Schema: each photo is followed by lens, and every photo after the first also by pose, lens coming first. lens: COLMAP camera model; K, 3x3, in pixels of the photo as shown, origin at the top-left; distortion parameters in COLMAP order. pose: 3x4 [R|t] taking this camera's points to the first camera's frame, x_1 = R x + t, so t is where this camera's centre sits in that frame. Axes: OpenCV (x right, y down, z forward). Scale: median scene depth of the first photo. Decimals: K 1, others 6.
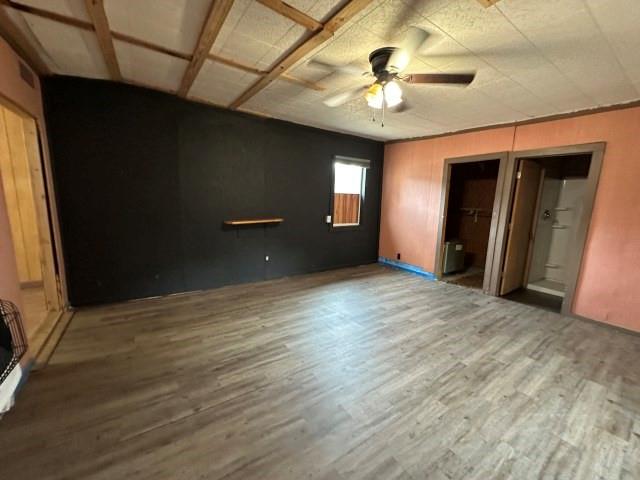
lens RADIAL K [[257.4, 0, 317.9], [0, 257.4, 243.8], [0, 0, 1]] dist [-0.004021, 0.001394]
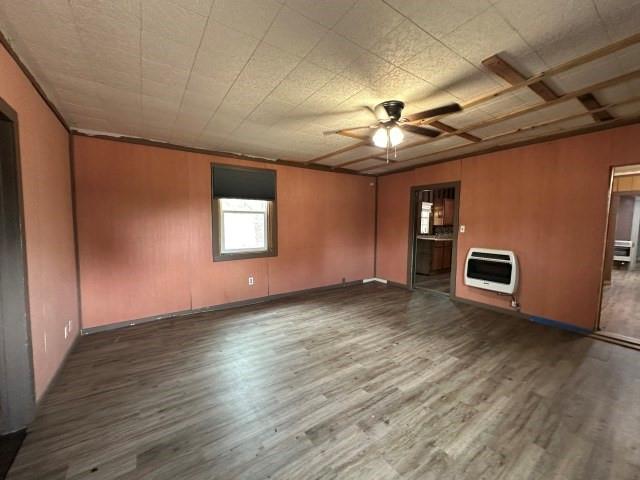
lens RADIAL K [[257.4, 0, 324.2], [0, 257.4, 236.3], [0, 0, 1]] dist [-0.004021, 0.001394]
pose [[-0.998641, -0.039634, -0.033844, 0.489993], [-0.046423, 0.971619, 0.231950, -0.329271], [0.023690, 0.233206, -0.972139, 1.895243]]
